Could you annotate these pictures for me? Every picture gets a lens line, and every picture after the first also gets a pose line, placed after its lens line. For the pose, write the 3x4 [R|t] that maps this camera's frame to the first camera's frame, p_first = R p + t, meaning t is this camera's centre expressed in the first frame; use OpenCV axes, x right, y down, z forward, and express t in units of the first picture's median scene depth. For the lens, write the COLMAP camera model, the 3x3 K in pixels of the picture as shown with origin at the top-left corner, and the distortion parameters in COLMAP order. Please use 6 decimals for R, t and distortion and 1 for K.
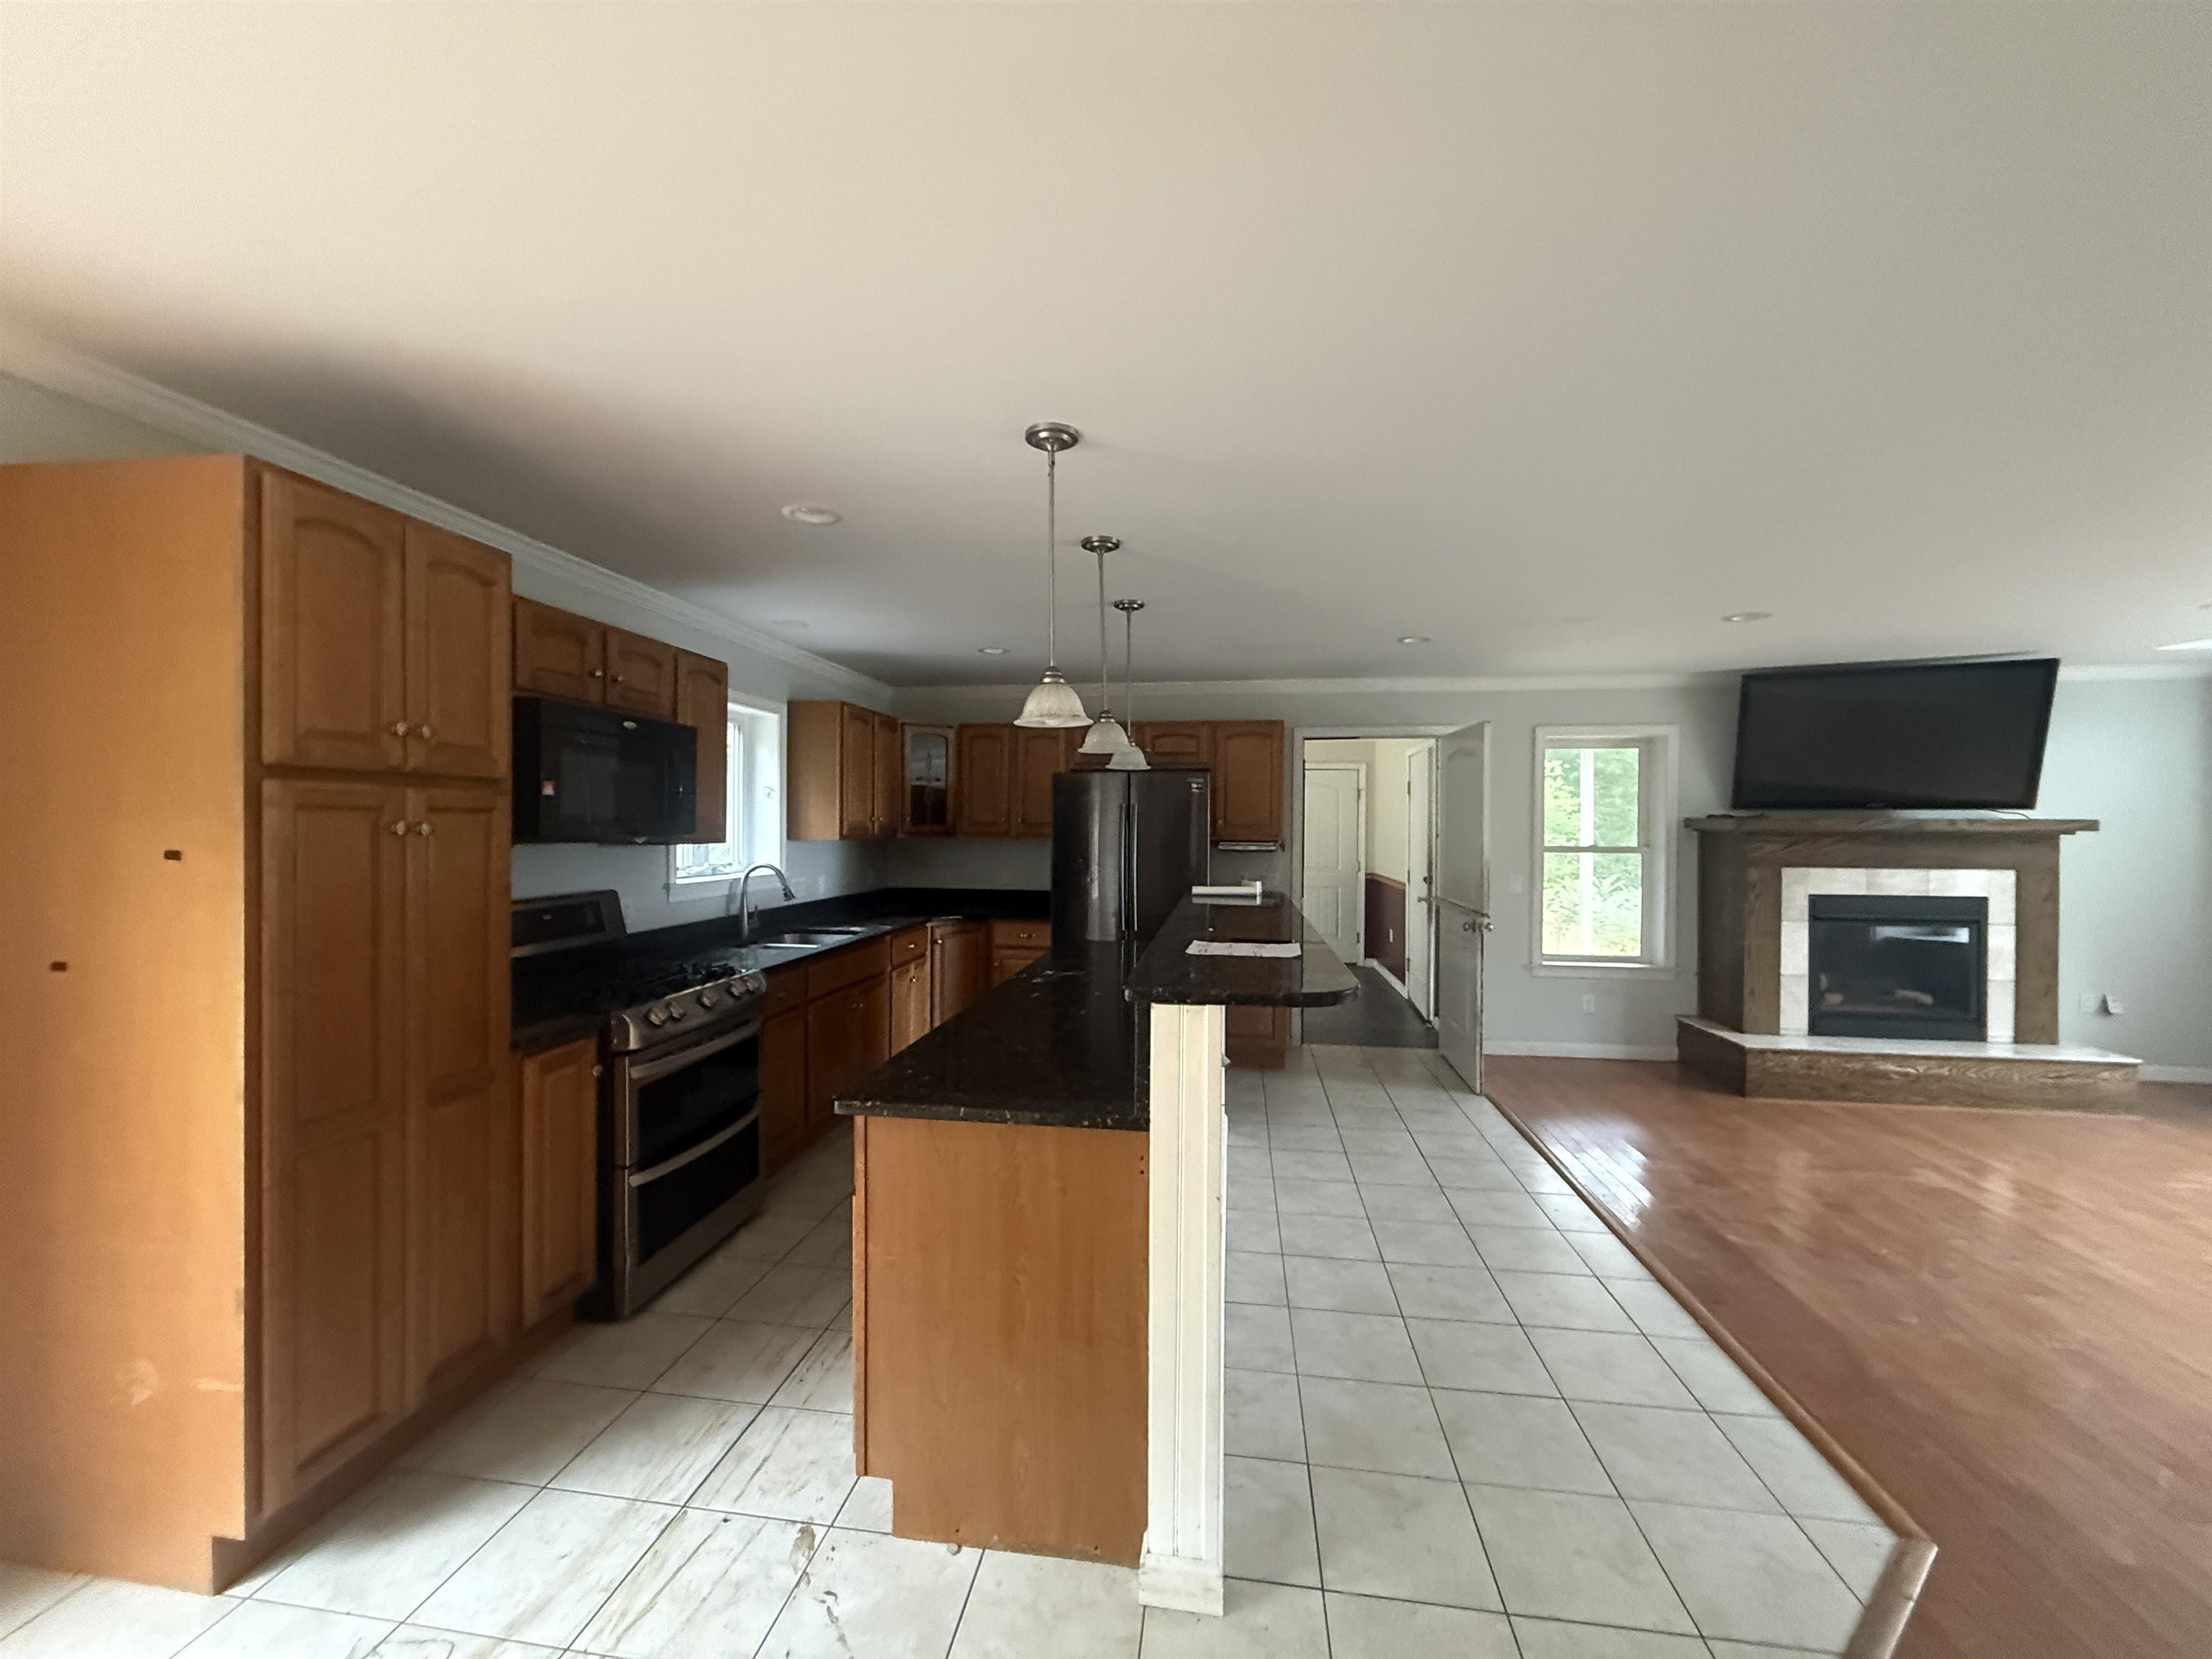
lens RADIAL K [[870.7, 0, 1102.9], [0, 870.7, 836.5], [0, 0, 1]] dist [-0.001529, 0.000306]
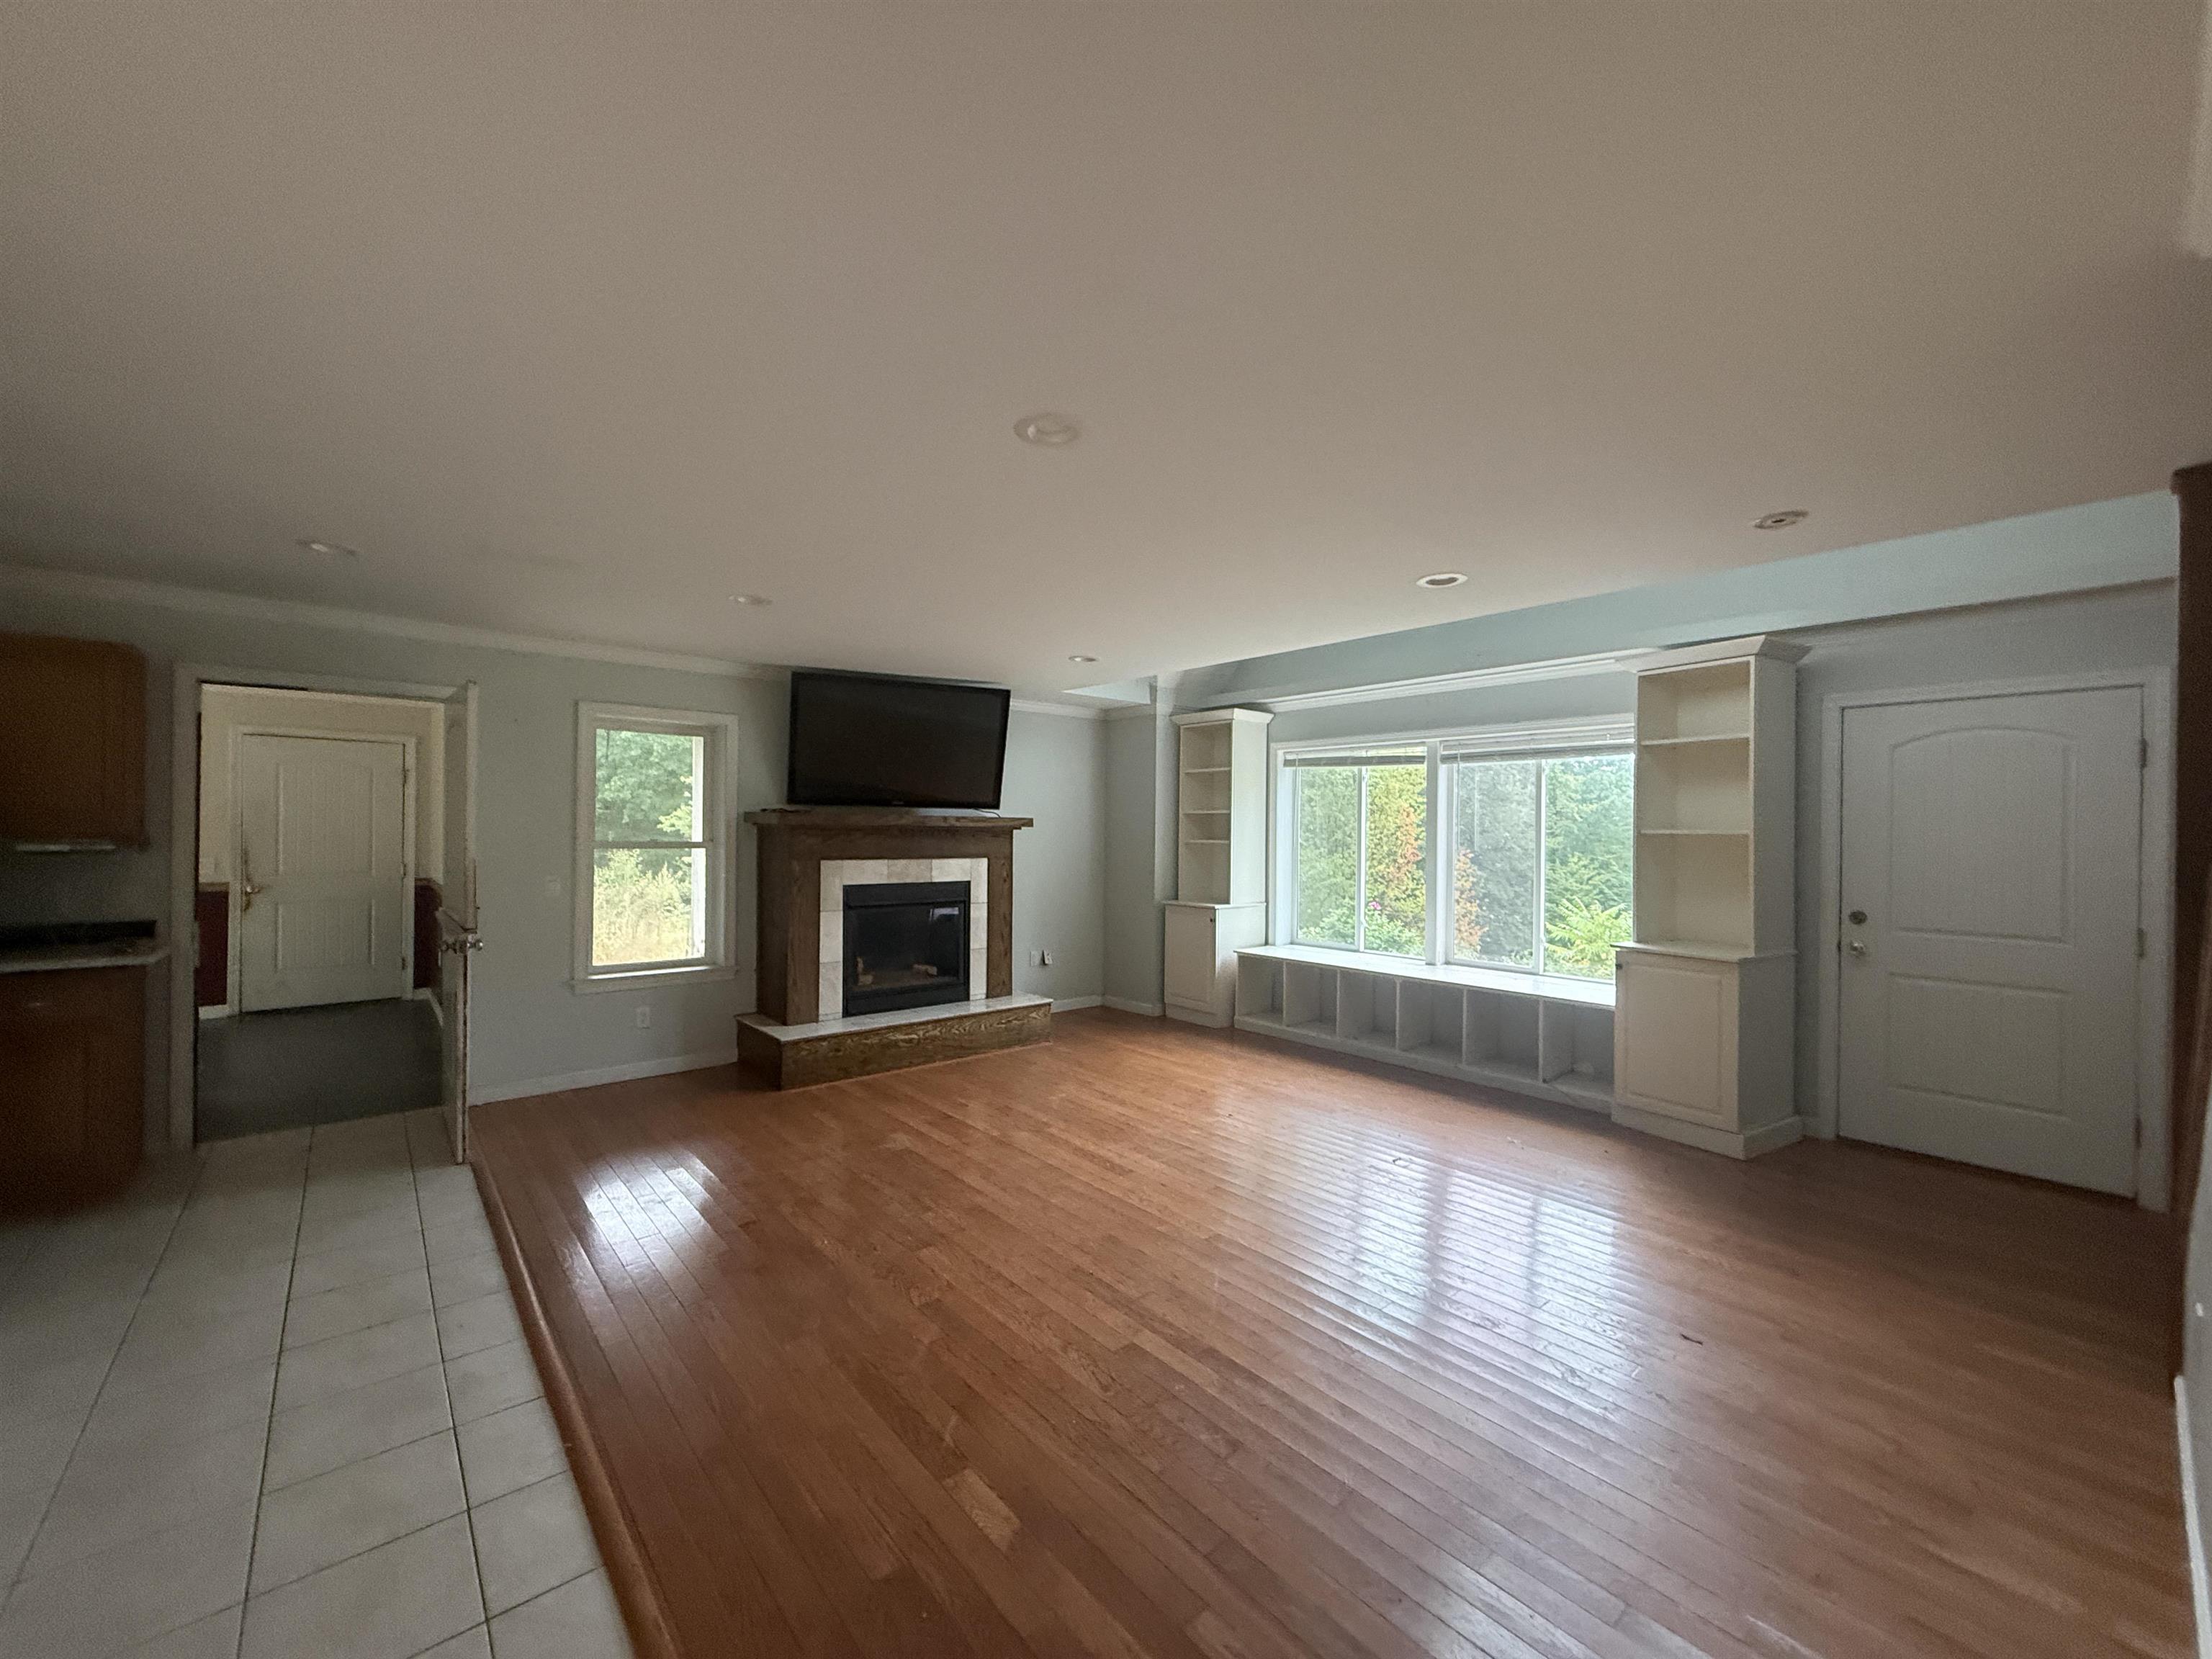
lens RADIAL K [[870.7, 0, 1104.3], [0, 870.7, 823.4], [0, 0, 1]] dist [-0.001529, 0.000306]
pose [[0.654949, 0.009498, 0.755613, 0.218447], [-0.000290, 0.999924, -0.012318, 0.004208], [-0.755673, 0.007849, 0.654902, 0.061965]]
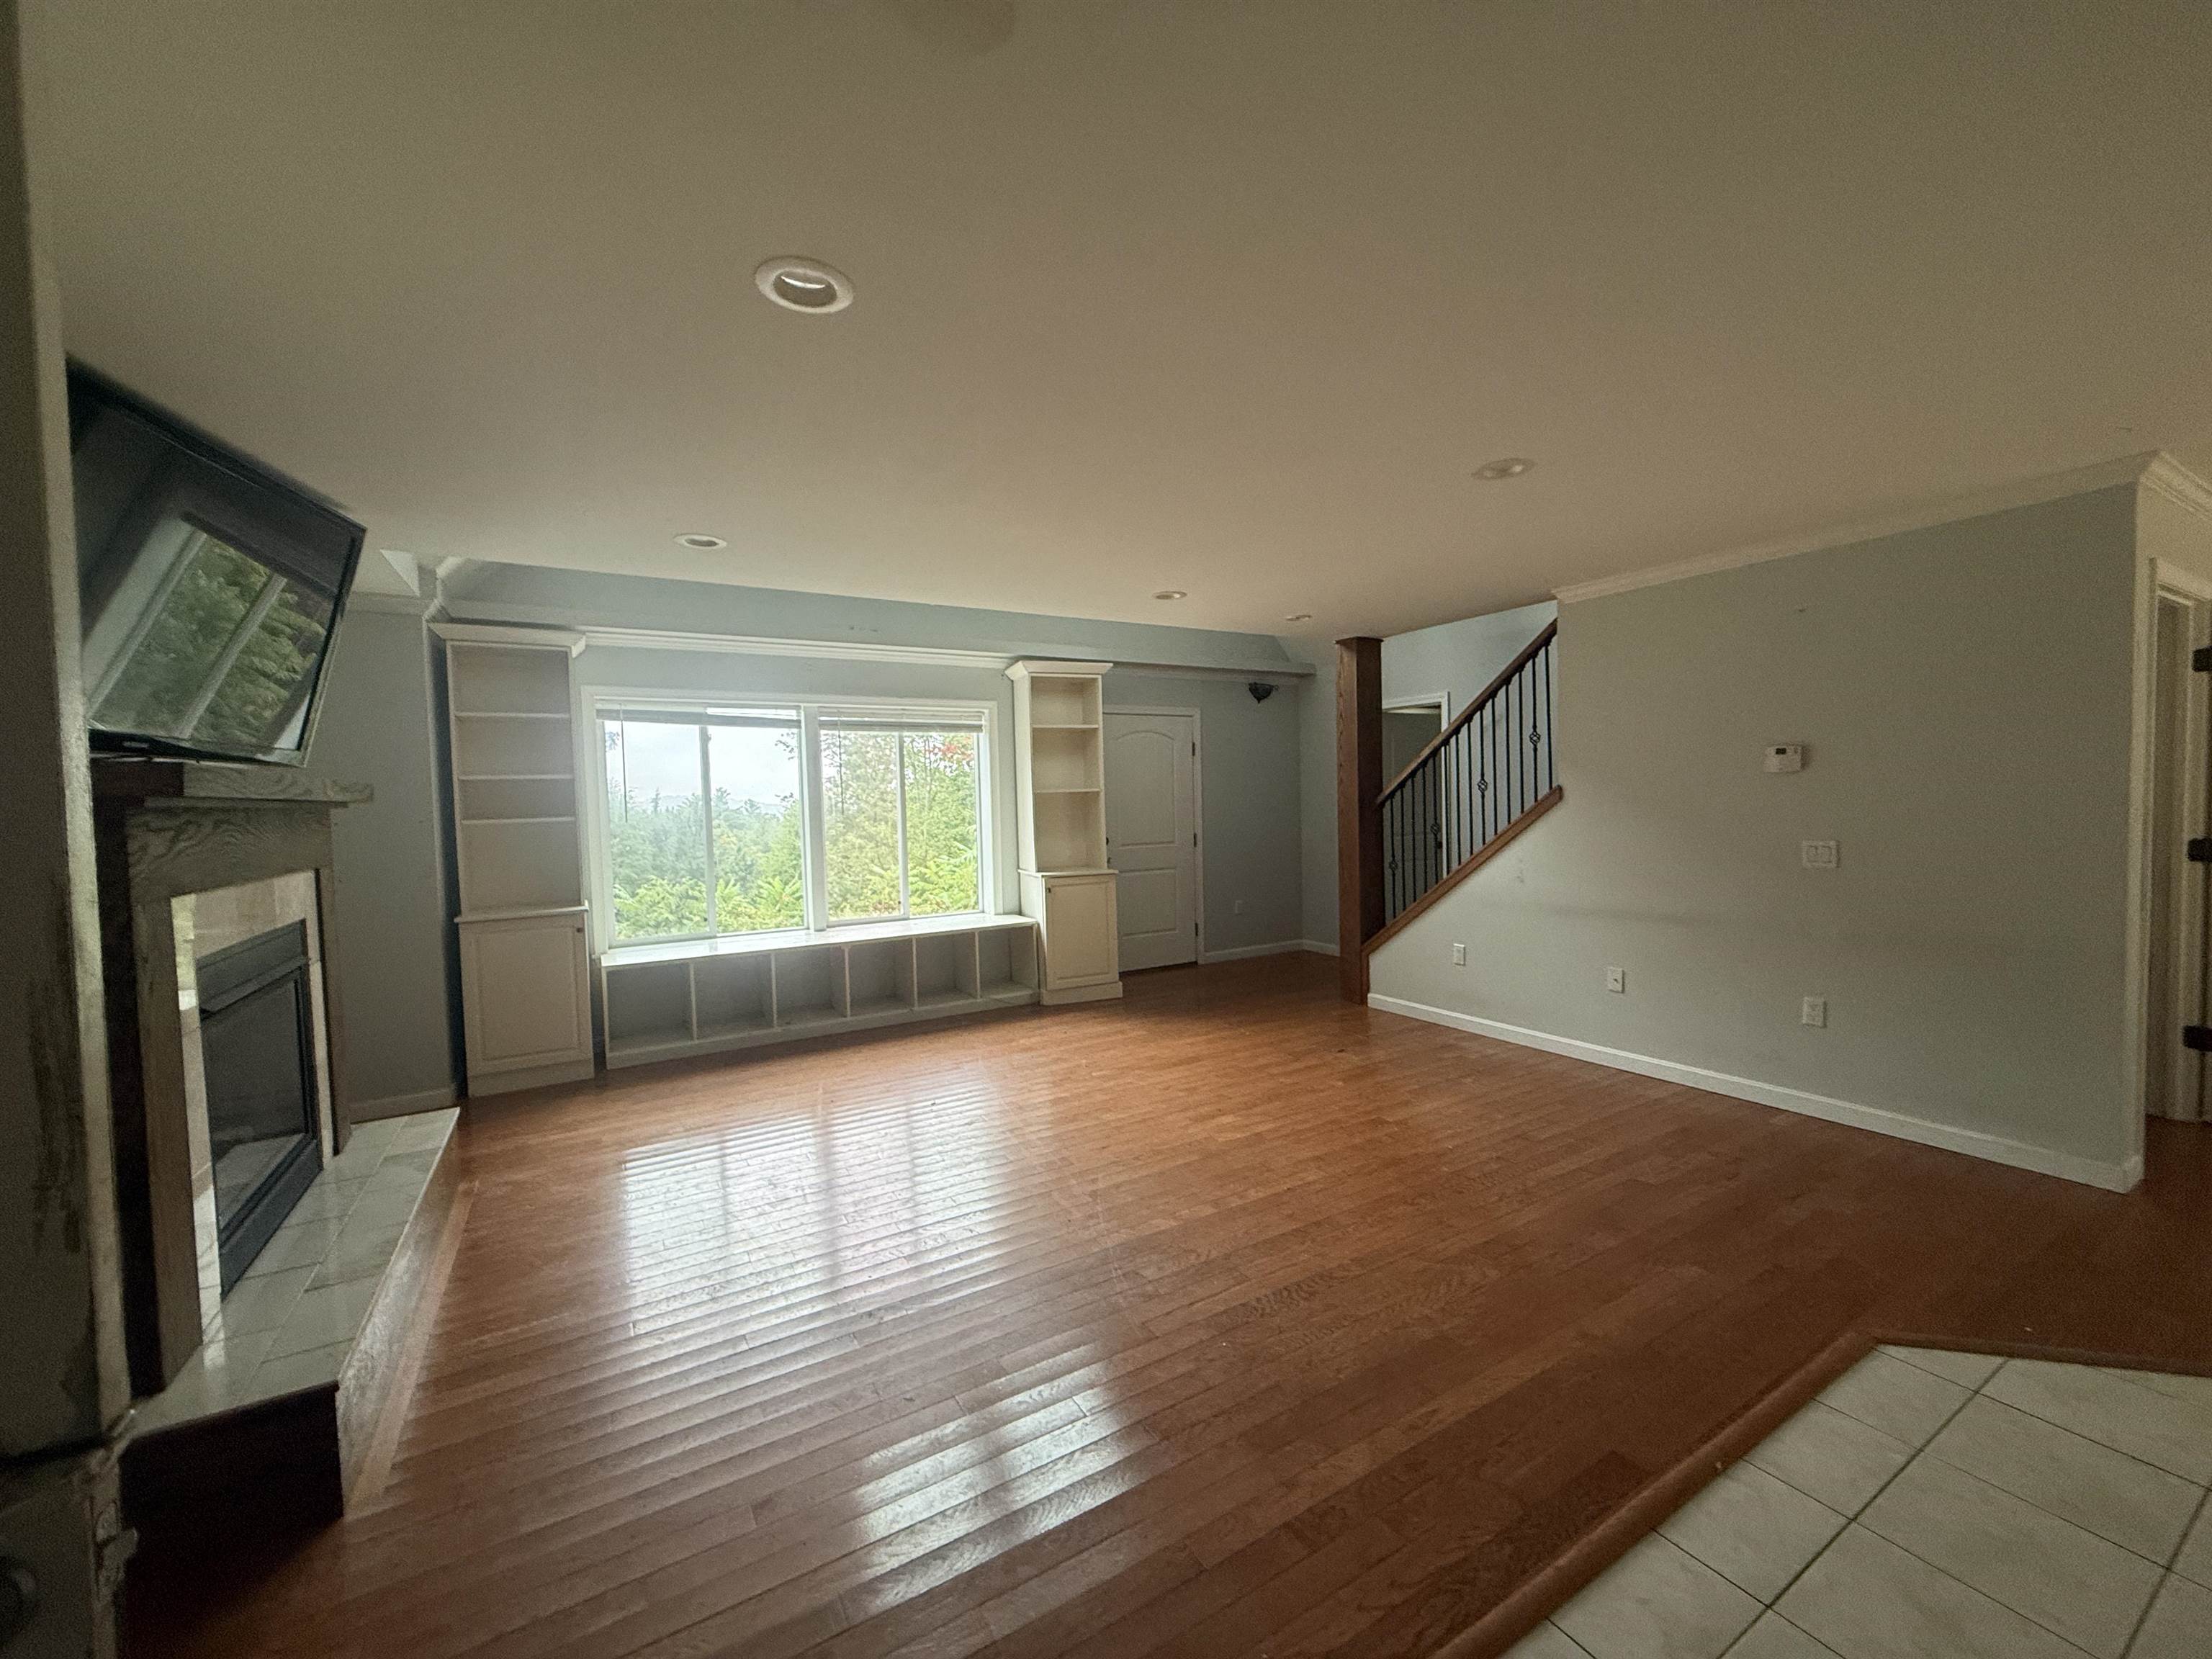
lens RADIAL K [[870.7, 0, 1088.7], [0, 870.7, 831.4], [0, 0, 1]] dist [-0.001529, 0.000306]
pose [[-0.618923, -0.024188, 0.785079, 0.249045], [0.029114, 0.998132, 0.053705, -0.006638], [-0.784912, 0.056096, -0.617063, 0.980621]]
